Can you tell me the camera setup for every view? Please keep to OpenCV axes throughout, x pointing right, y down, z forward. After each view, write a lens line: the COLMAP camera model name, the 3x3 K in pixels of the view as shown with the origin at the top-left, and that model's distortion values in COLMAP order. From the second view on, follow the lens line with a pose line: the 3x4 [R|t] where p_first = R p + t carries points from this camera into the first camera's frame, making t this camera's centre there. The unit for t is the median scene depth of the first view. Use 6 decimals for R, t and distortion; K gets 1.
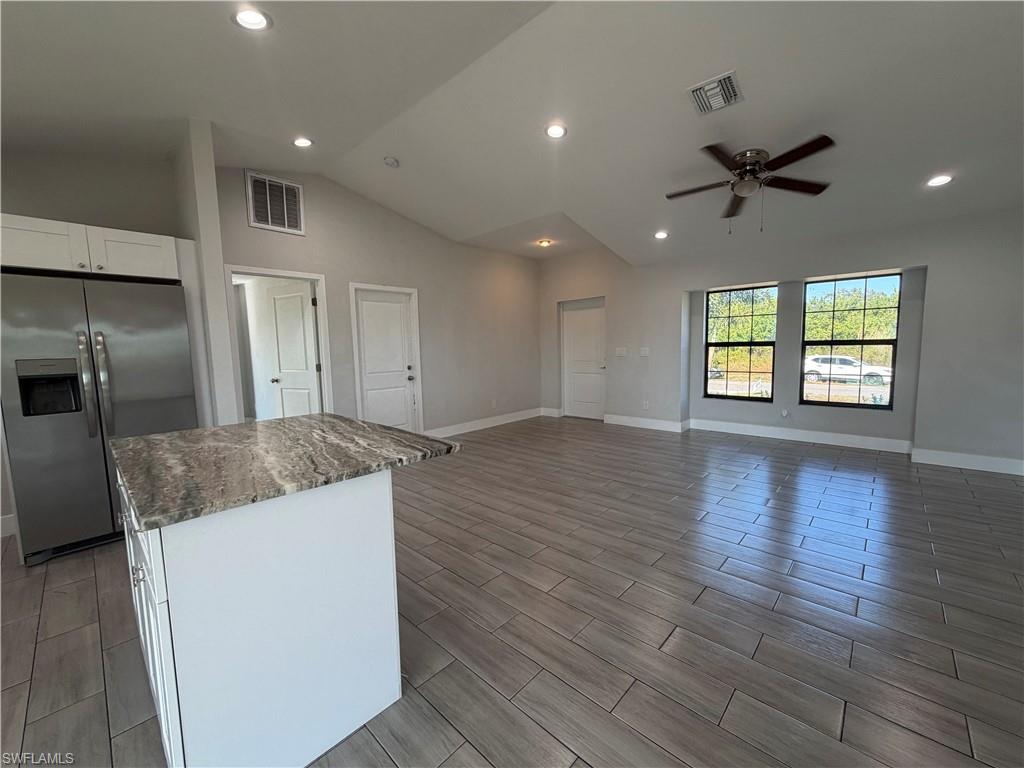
lens RADIAL K [[407.9, 0, 508.9], [0, 407.9, 385.3], [0, 0, 1]] dist [-0.000114, -0.000168]
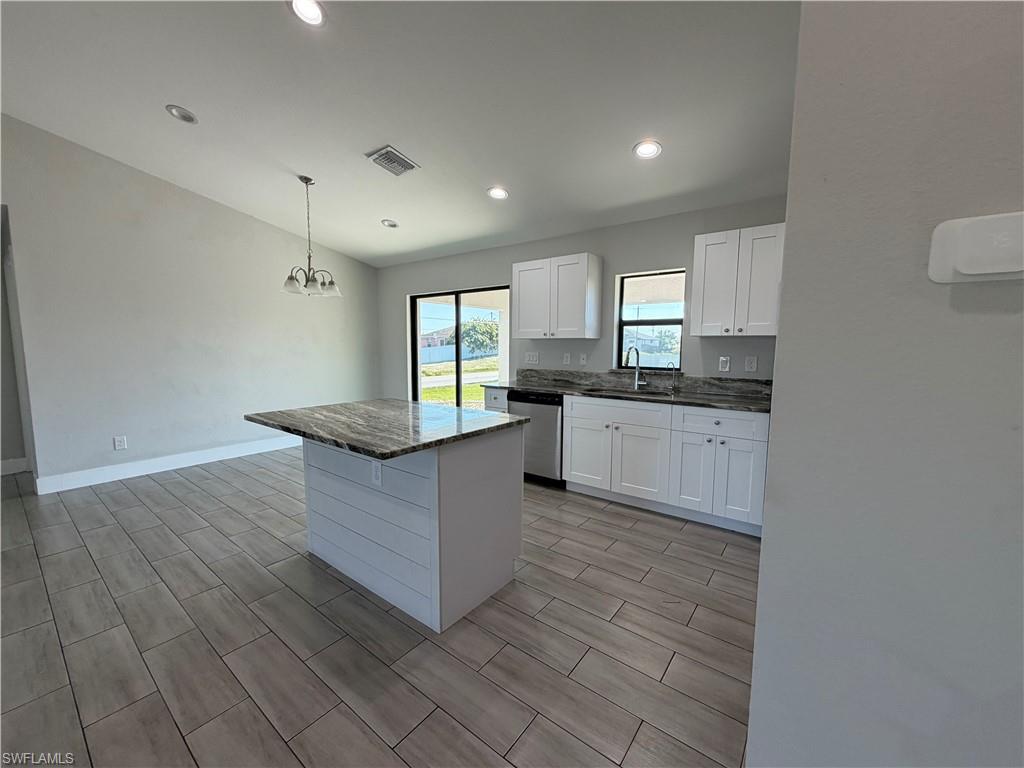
lens RADIAL K [[407.9, 0, 508.9], [0, 407.9, 385.3], [0, 0, 1]] dist [-0.000114, -0.000168]
pose [[-0.995329, 0.028683, -0.092183, -0.430751], [0.010060, 0.980462, 0.196450, -0.109385], [0.096016, 0.194605, -0.976171, 1.172120]]
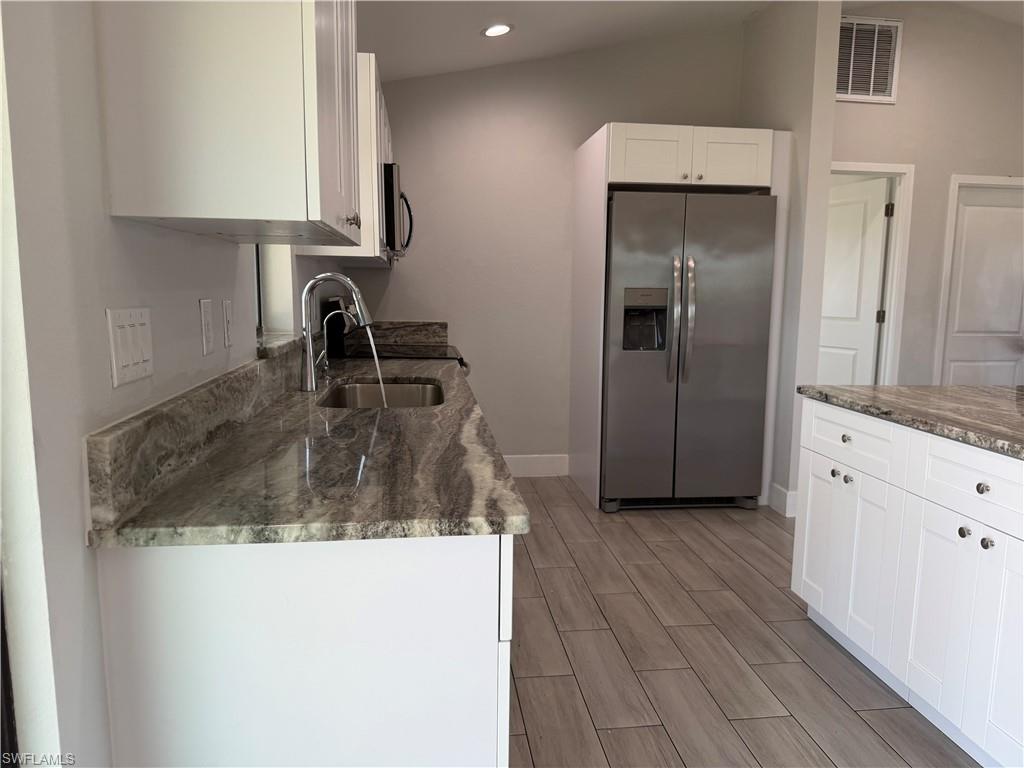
lens RADIAL K [[714.5, 0, 510.9], [0, 714.5, 386.8], [0, 0, 1]] dist [0.047443, -0.078311]
pose [[0.765422, 0.121275, -0.631998, -0.262336], [-0.092584, 0.992618, 0.078345, 0.041152], [0.636834, -0.001454, 0.771000, -0.287482]]
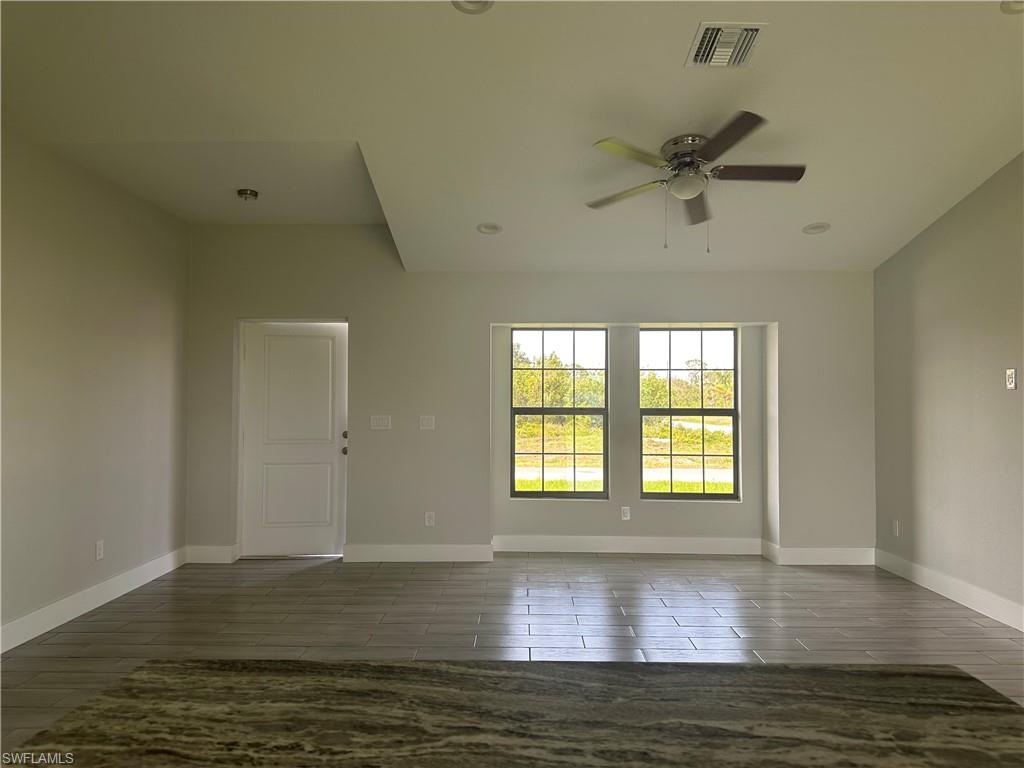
lens RADIAL K [[699.7, 0, 512.0], [0, 699.7, 384.0], [0, 0, 1]] dist [0.167905, -0.251555]
pose [[0.745464, 0.042047, 0.665219, -0.419161], [0.047562, 0.992109, -0.116008, -0.030192], [-0.664847, 0.118119, 0.737581, 0.351537]]
